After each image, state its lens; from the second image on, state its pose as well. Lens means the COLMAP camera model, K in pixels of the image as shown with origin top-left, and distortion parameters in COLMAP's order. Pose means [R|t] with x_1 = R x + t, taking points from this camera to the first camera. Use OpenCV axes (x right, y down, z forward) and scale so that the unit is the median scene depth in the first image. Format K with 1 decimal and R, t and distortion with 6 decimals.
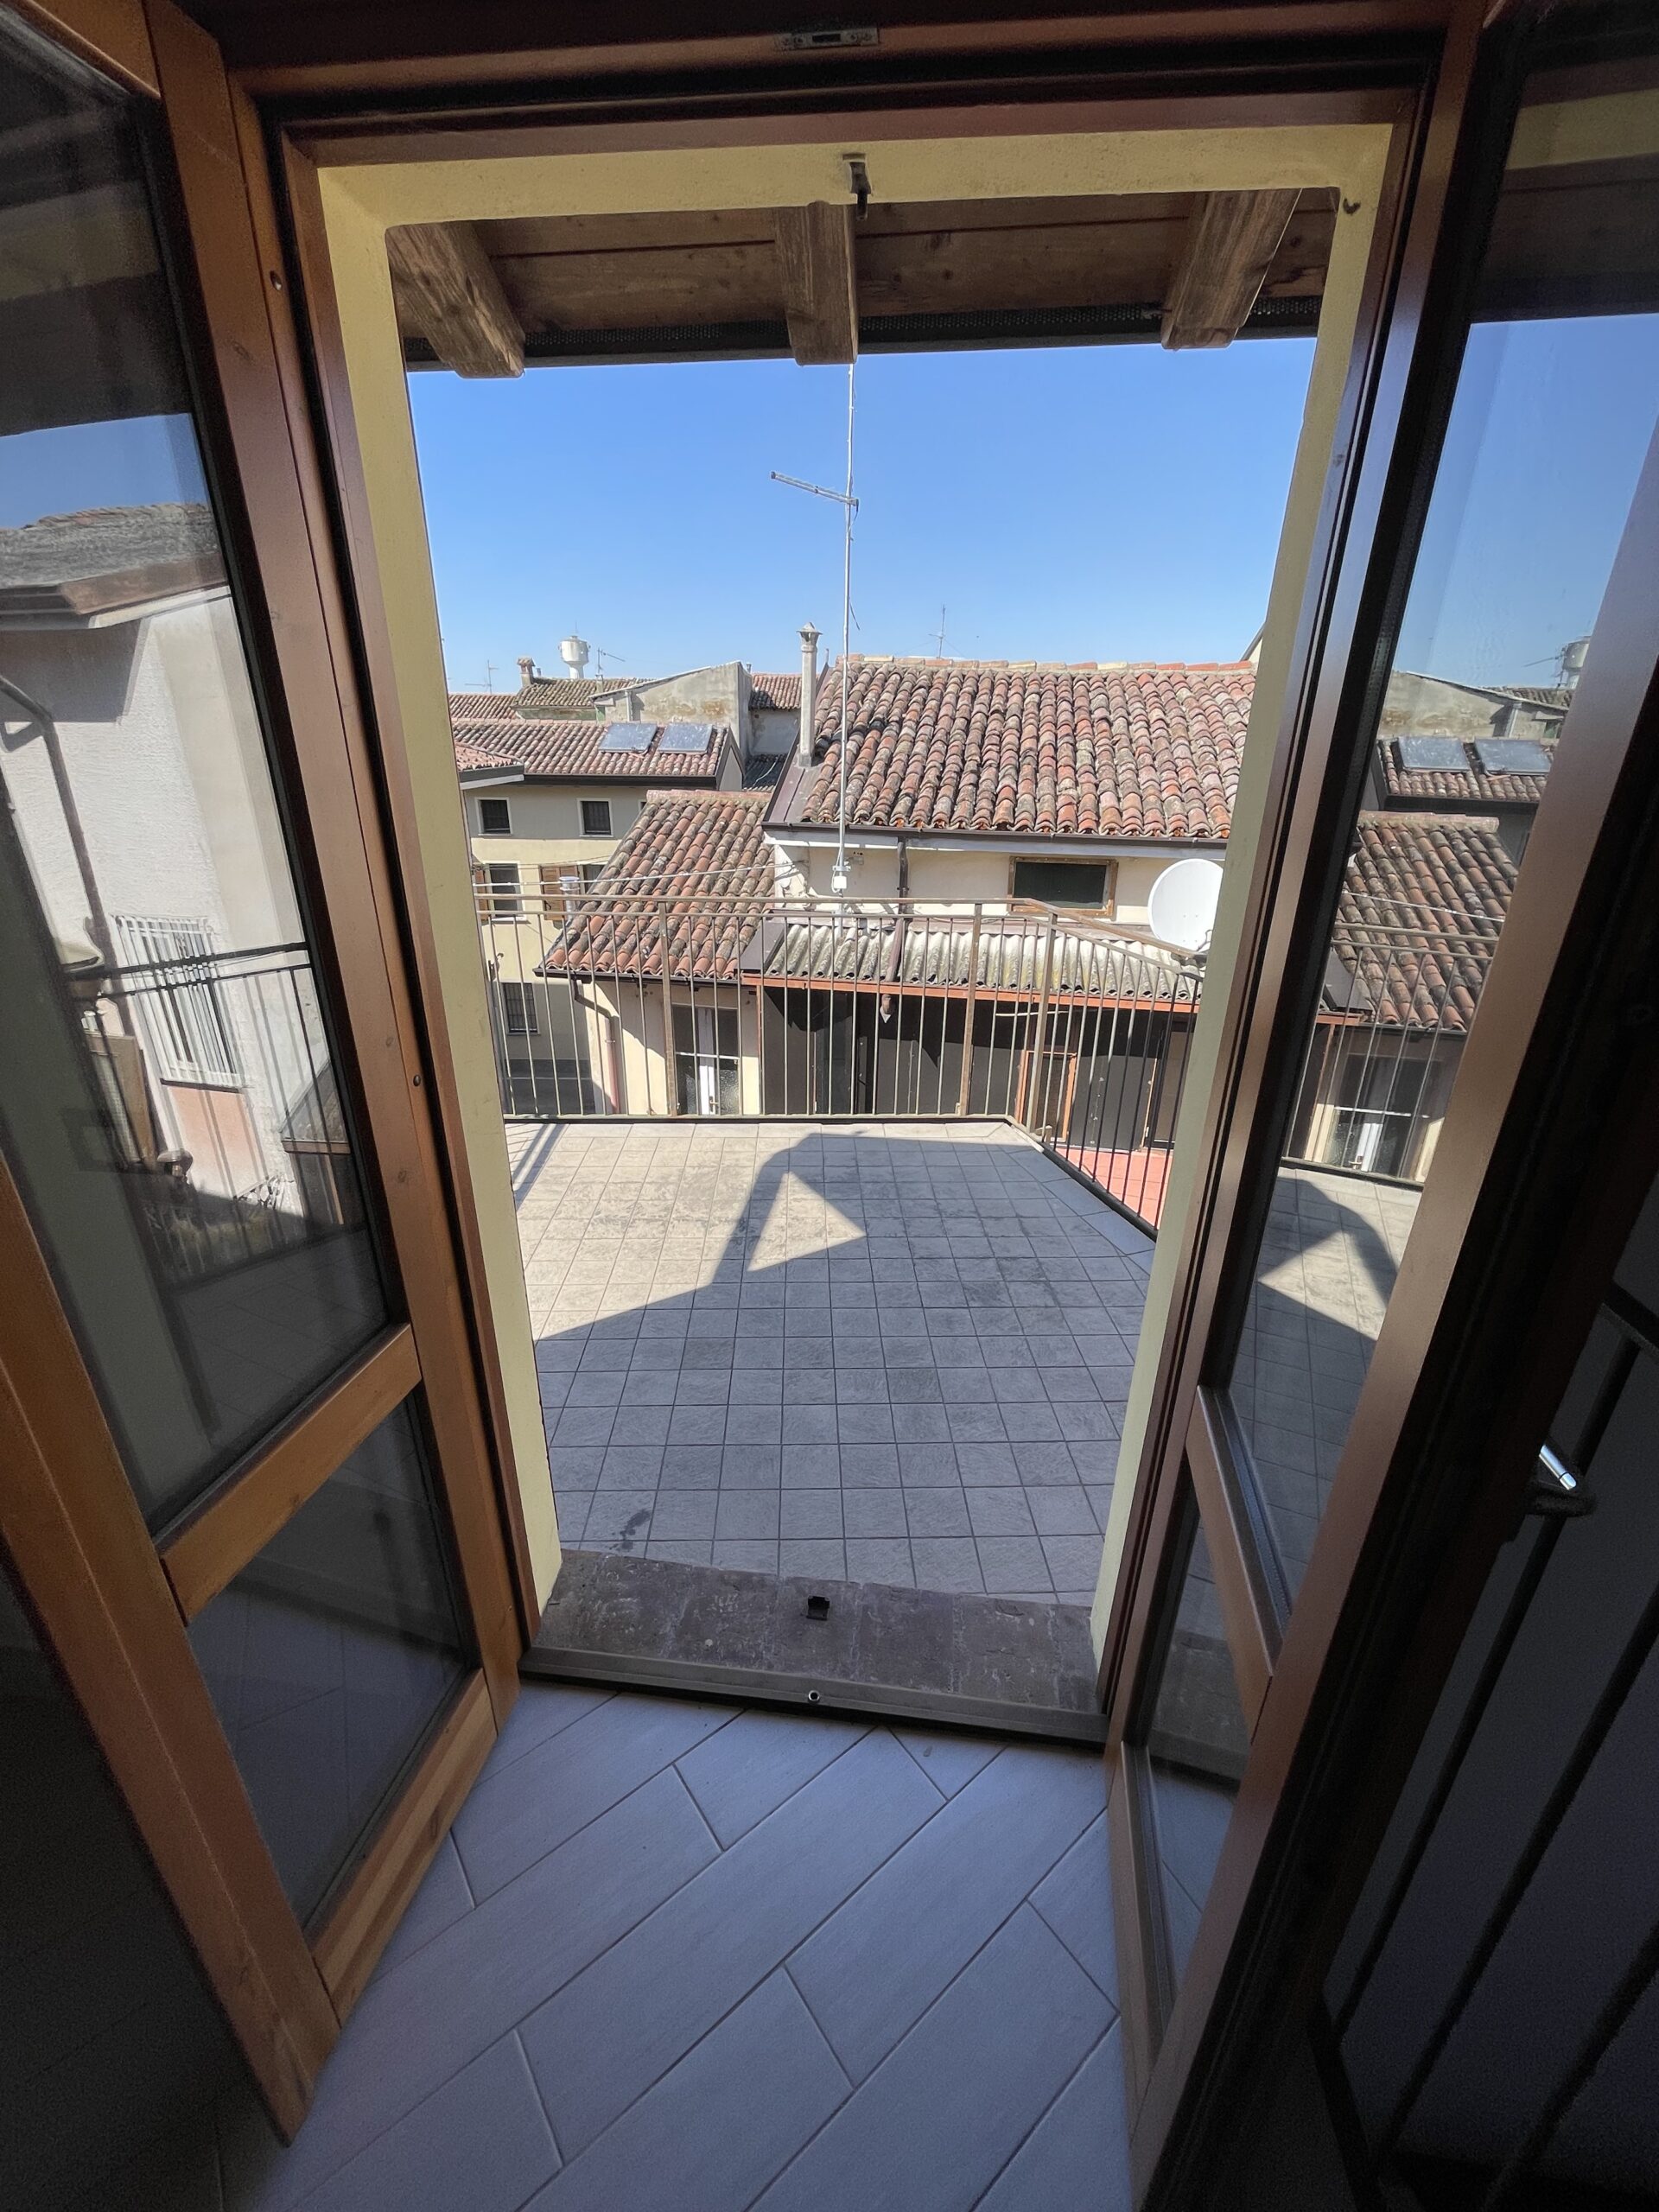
lens RADIAL K [[894.7, 0, 831.1], [0, 894.7, 1104.1], [0, 0, 1]] dist [0.000284, -0.000284]
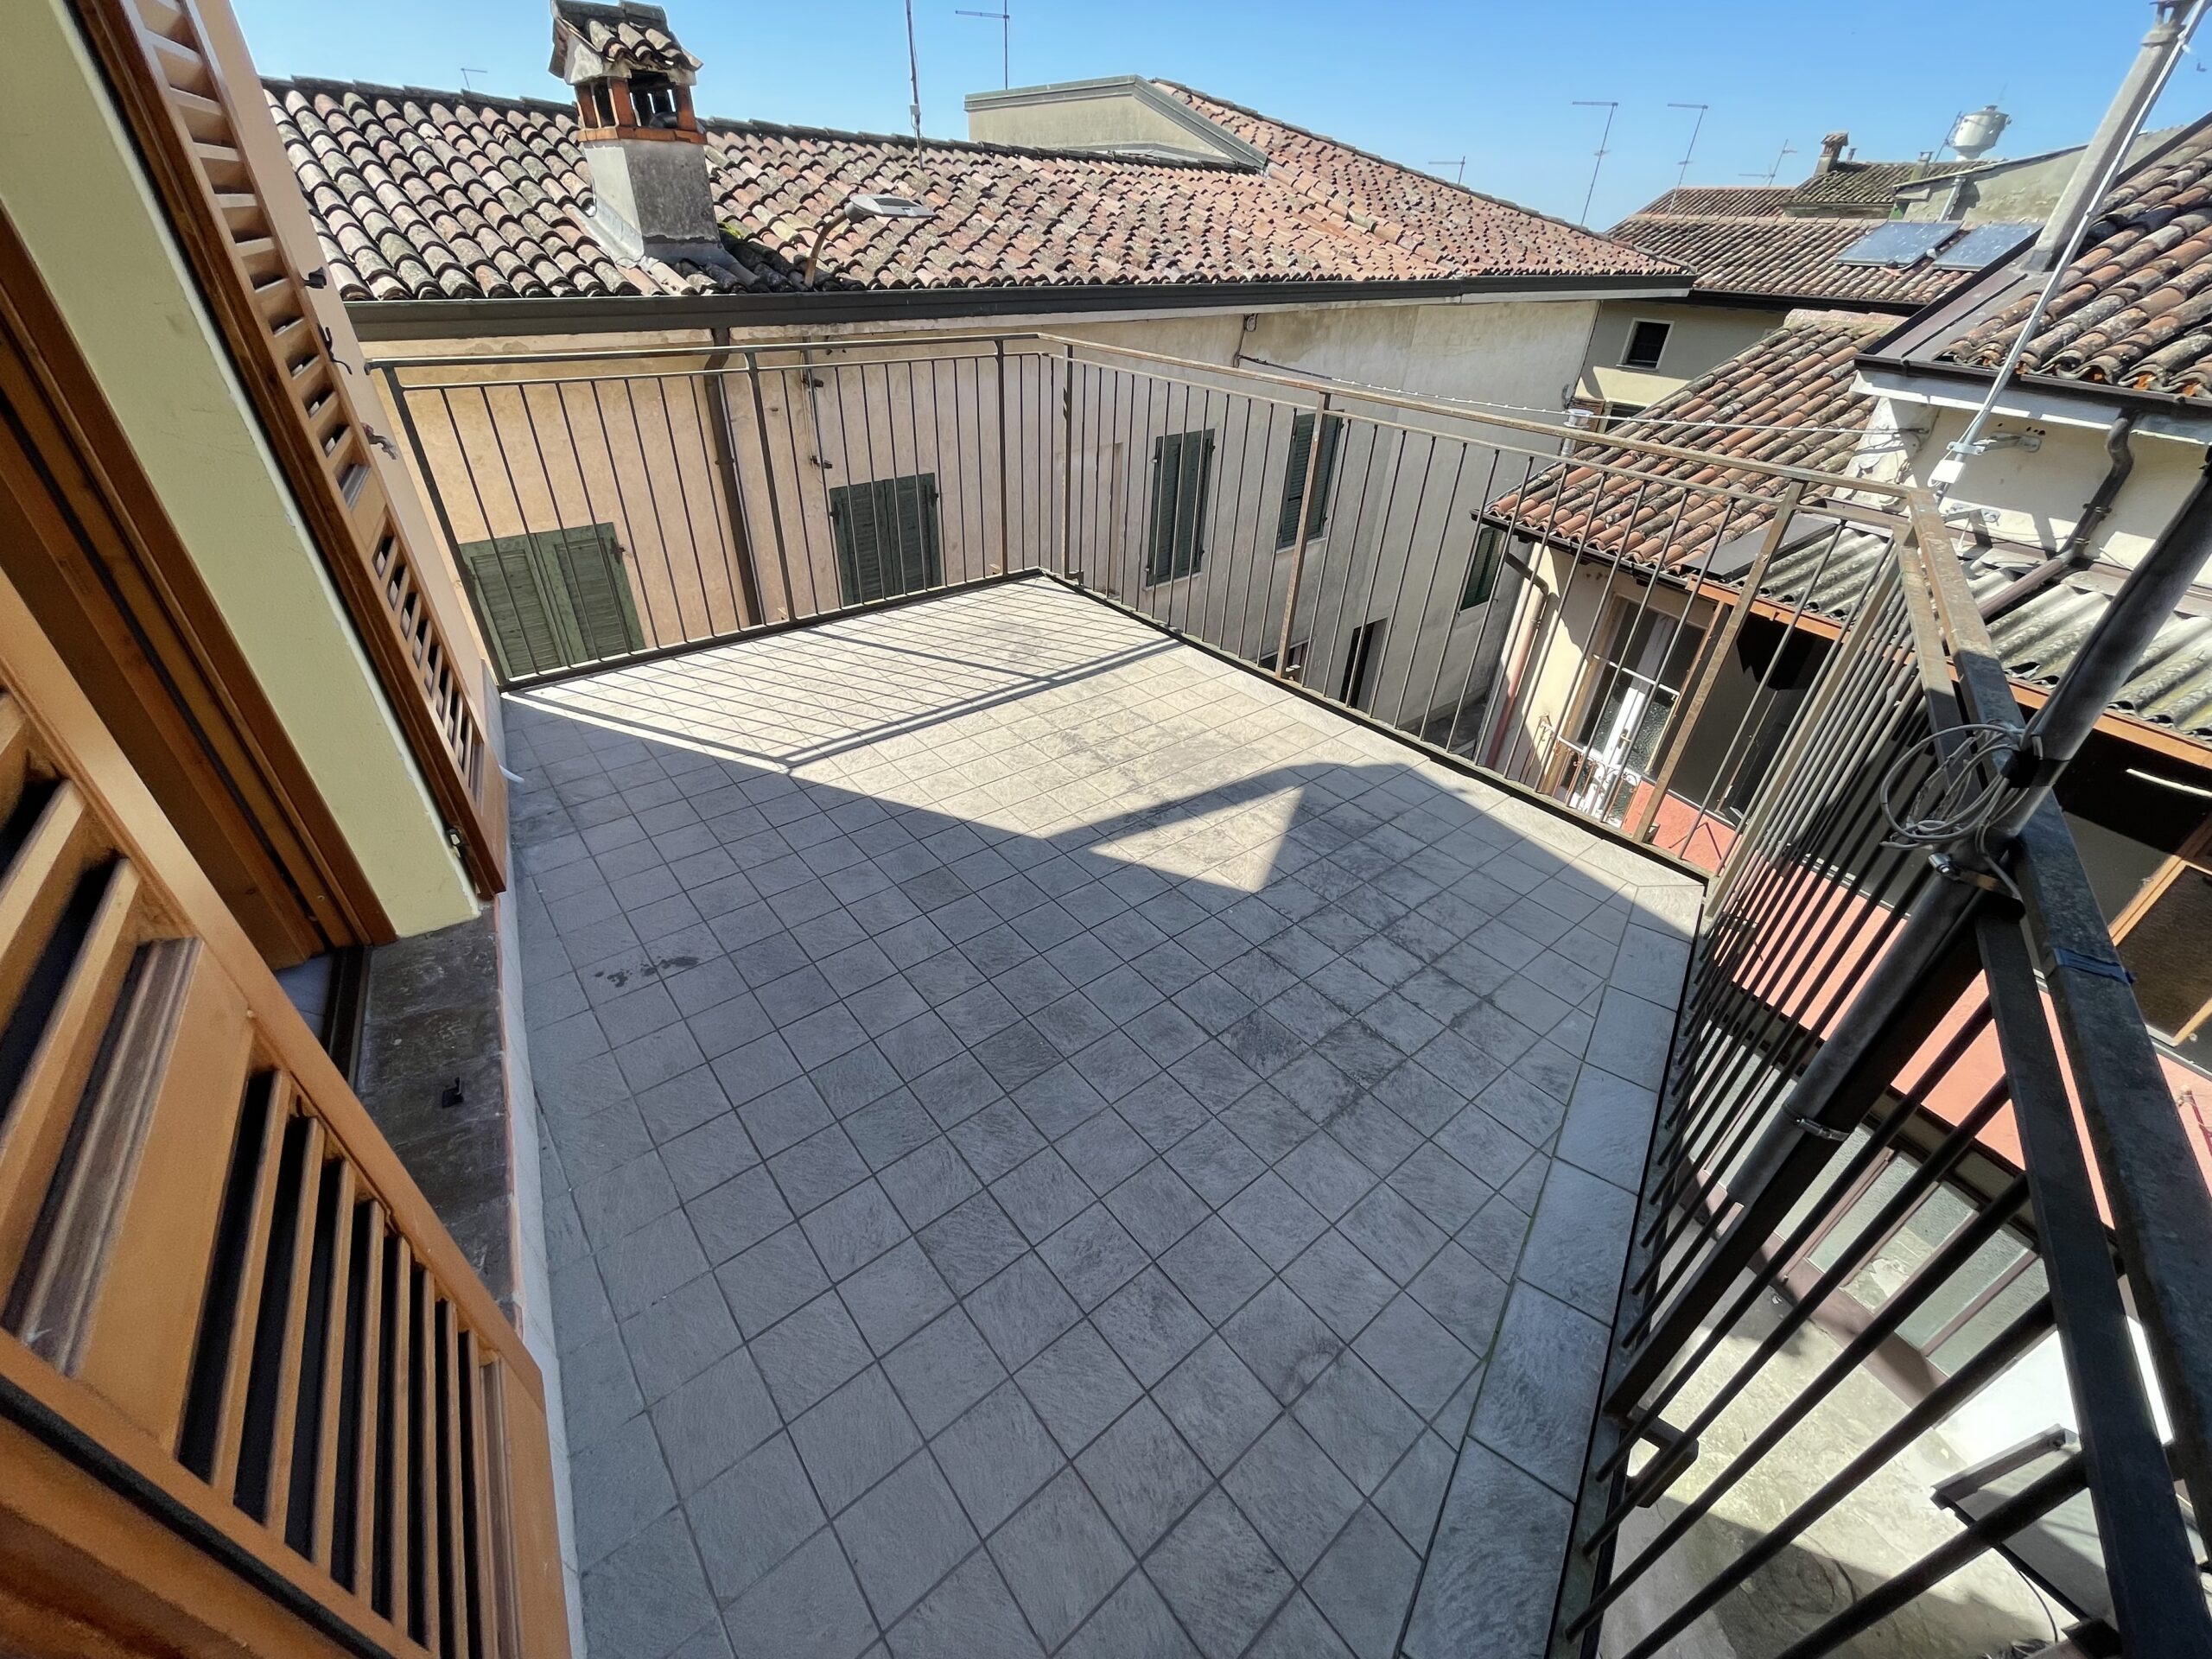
lens RADIAL K [[894.7, 0, 1098.8], [0, 894.7, 825.2], [0, 0, 1]] dist [0.000284, -0.000284]
pose [[0.605615, 0.448176, -0.657547, 0.168046], [-0.323770, 0.893606, 0.310871, -0.034785], [0.726913, 0.024626, 0.686288, 0.166915]]
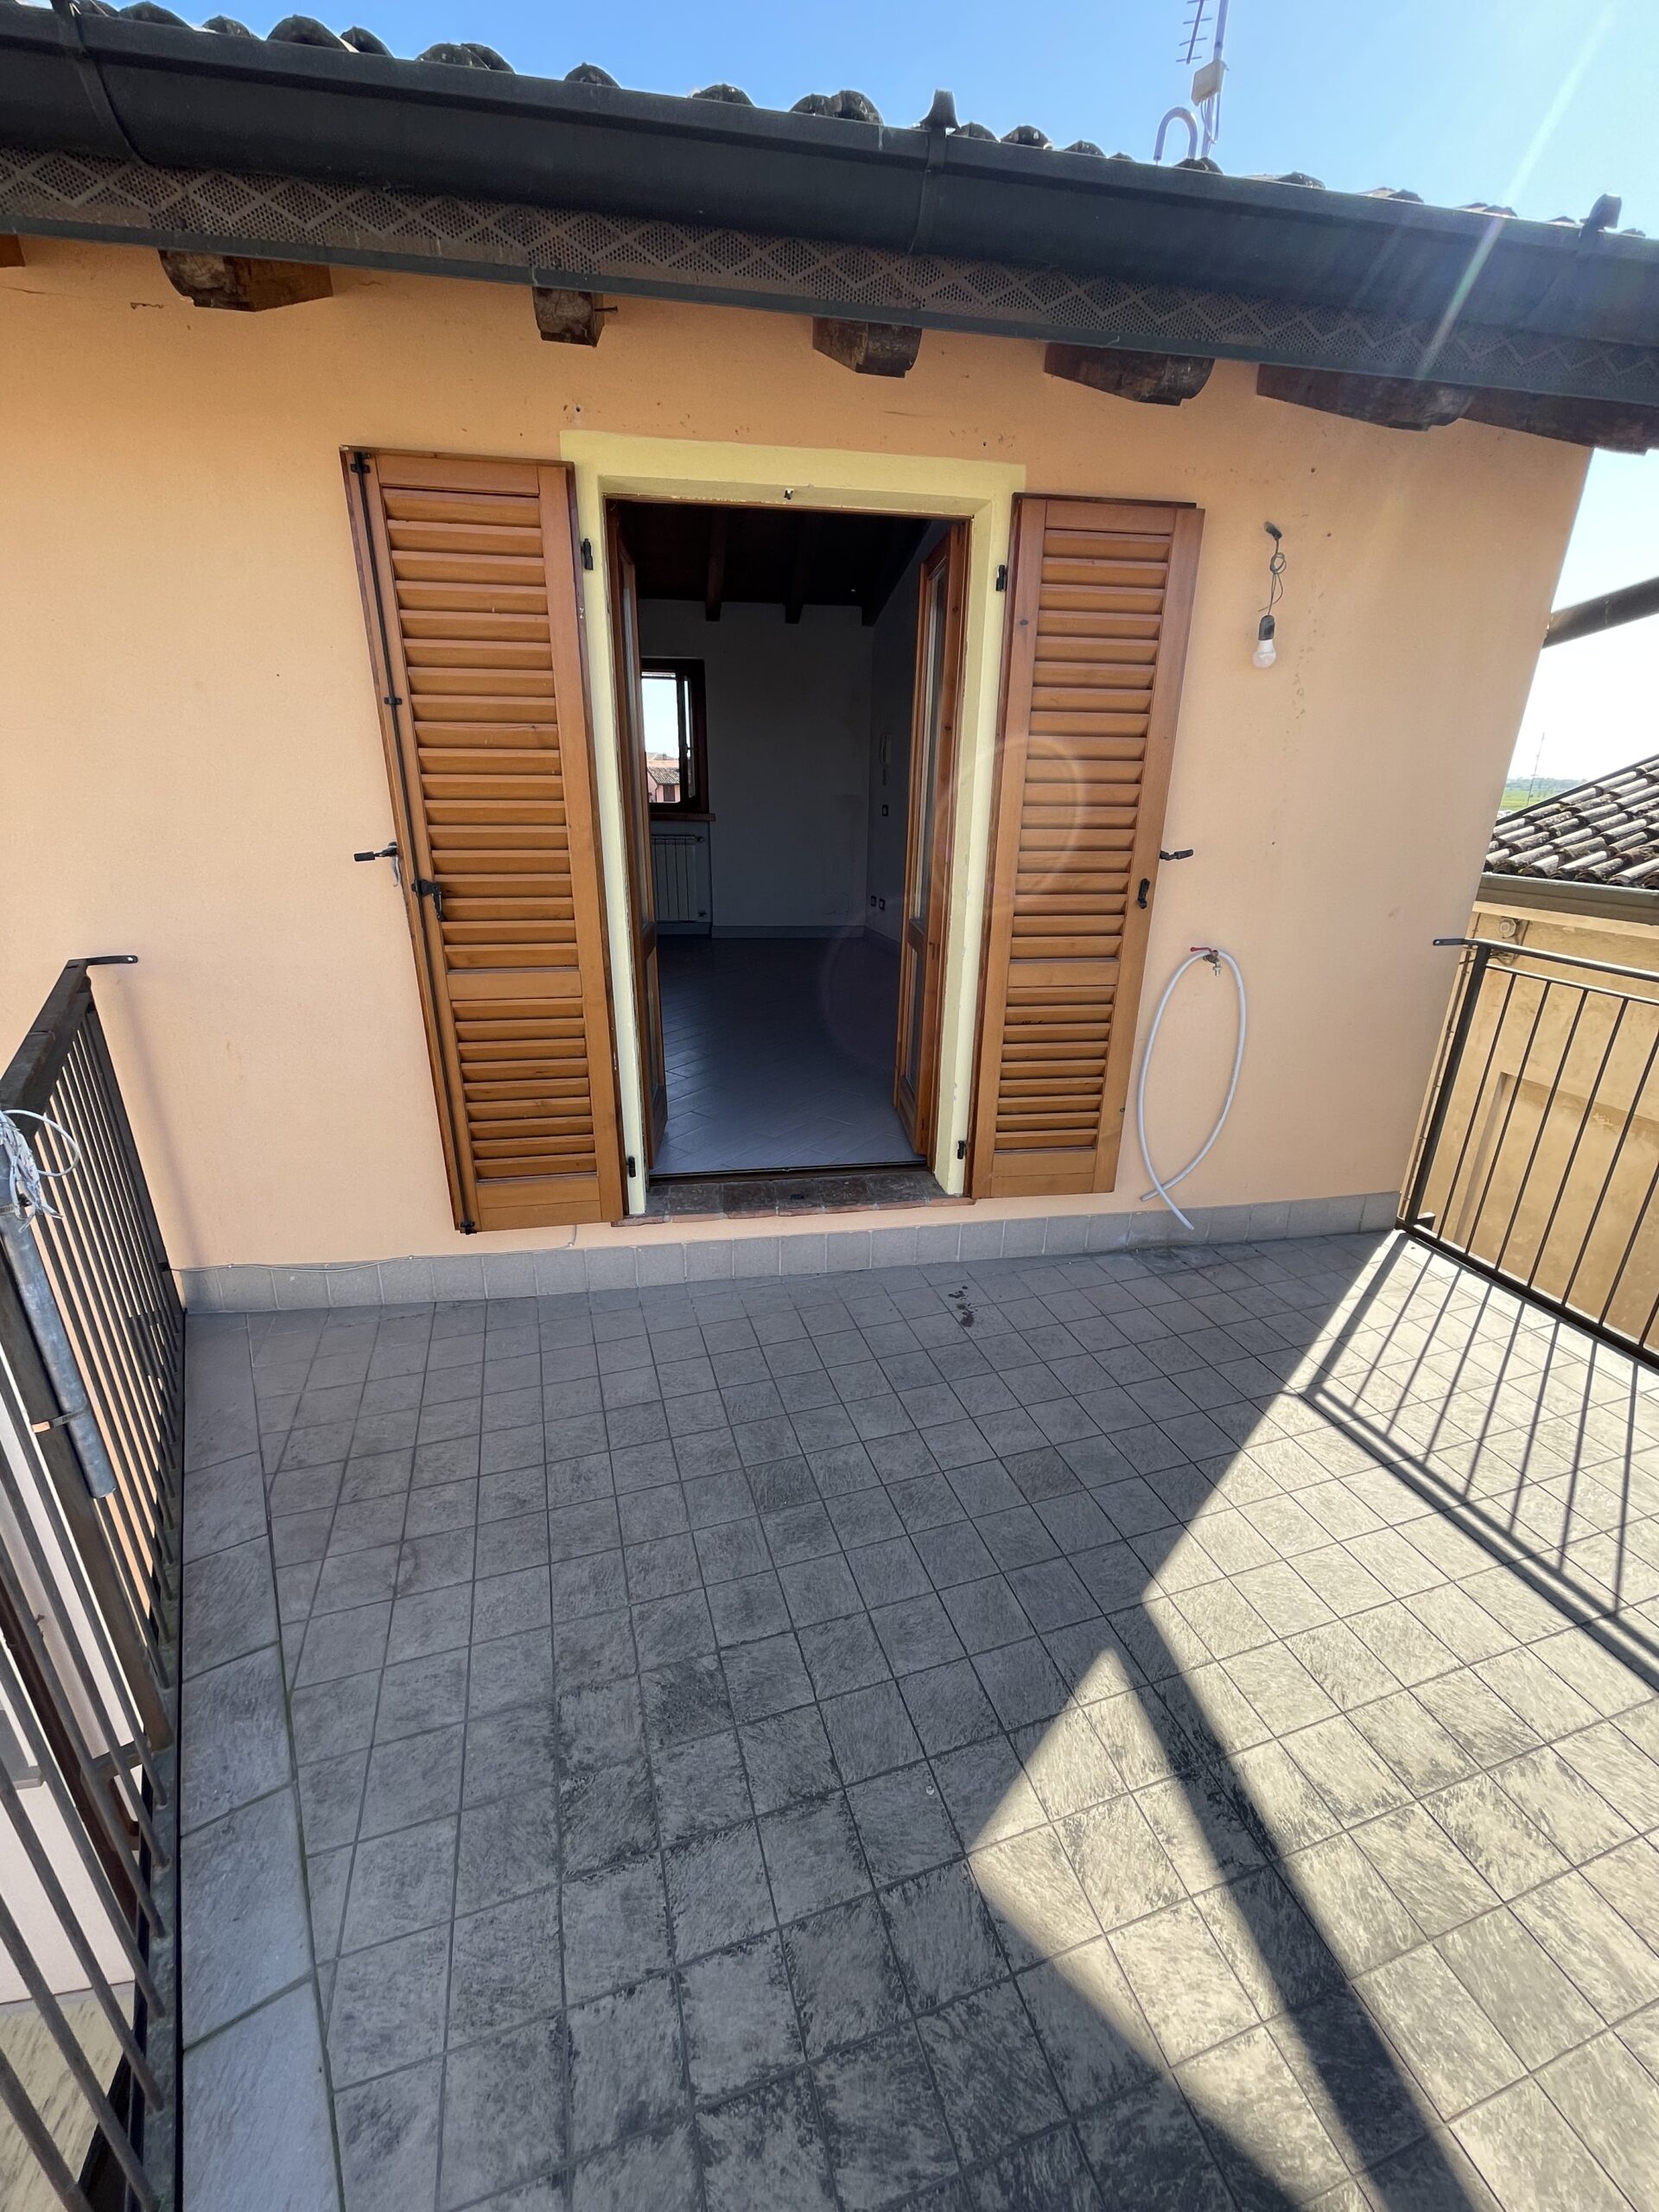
lens RADIAL K [[894.7, 0, 843.7], [0, 894.7, 1097.8], [0, 0, 1]] dist [0.000284, -0.000284]
pose [[-0.957769, 0.070280, -0.278817, 0.075637], [-0.138459, 0.737120, 0.661425, -0.155103], [0.252006, 0.672098, -0.696260, 0.420687]]
